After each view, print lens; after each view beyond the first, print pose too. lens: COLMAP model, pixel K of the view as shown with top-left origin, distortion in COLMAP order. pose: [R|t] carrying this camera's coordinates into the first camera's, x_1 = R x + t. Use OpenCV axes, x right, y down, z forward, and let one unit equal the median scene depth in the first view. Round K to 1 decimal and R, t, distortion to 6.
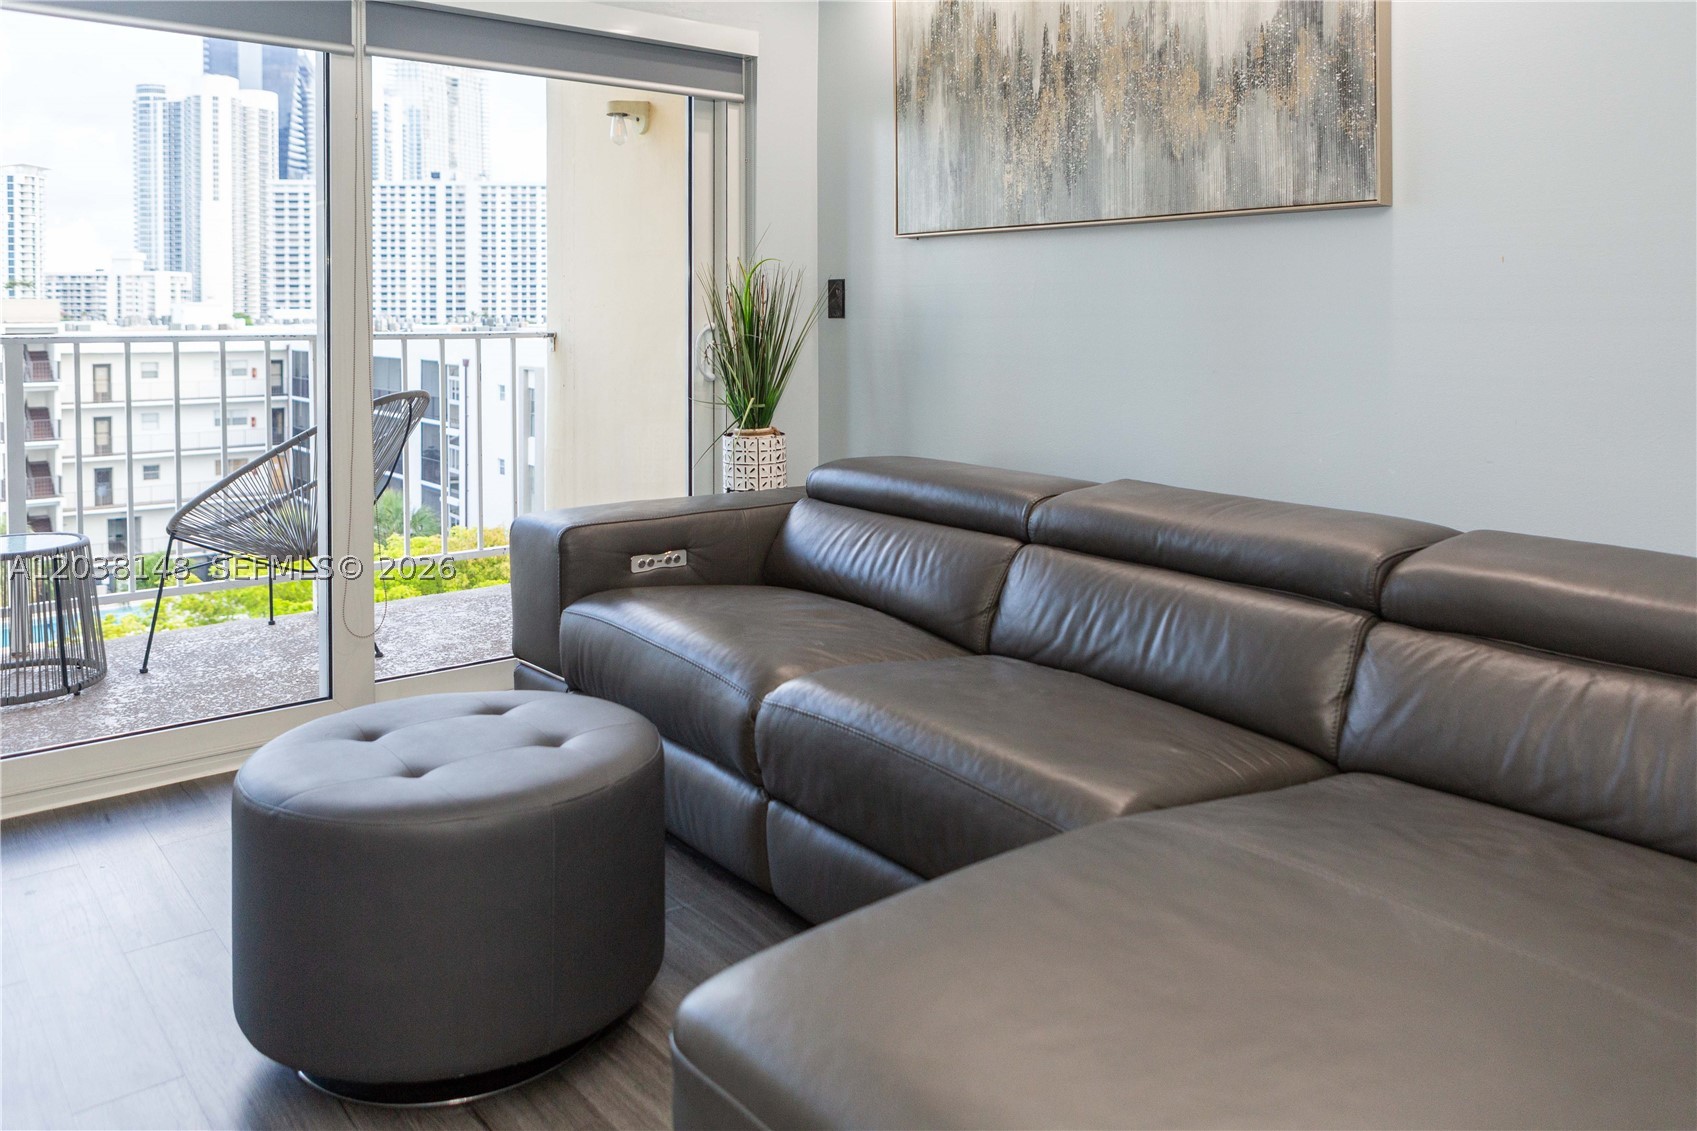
lens RADIAL K [[1207.3, 0, 853.6], [0, 1207.3, 361.8], [0, 0, 1]] dist [-0.005014, 0.004320]
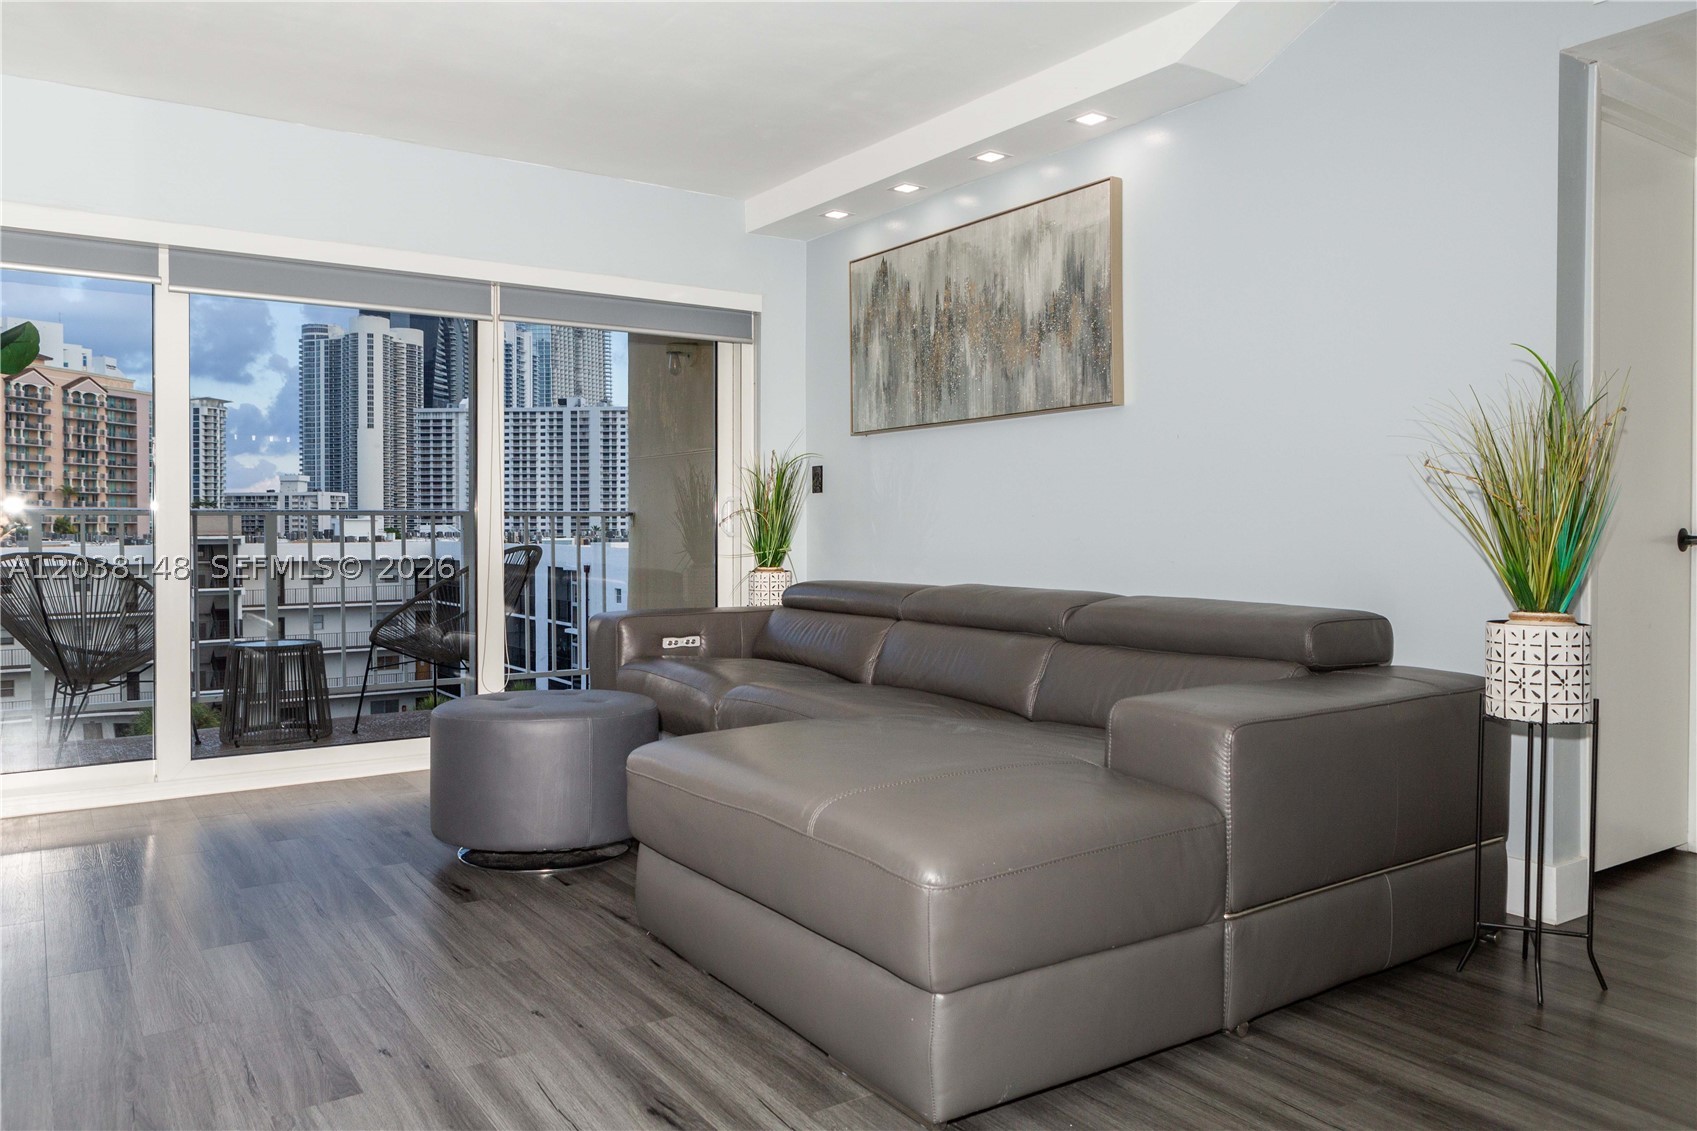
lens RADIAL K [[1192.4, 0, 848.5], [0, 1192.4, 565.5], [0, 0, 1]] dist [0.001059, -0.000362]
pose [[0.994979, -0.002331, -0.100053, 0.179280], [0.001034, 0.999915, -0.013016, 0.074891], [0.100075, 0.012847, 0.994897, -0.440042]]
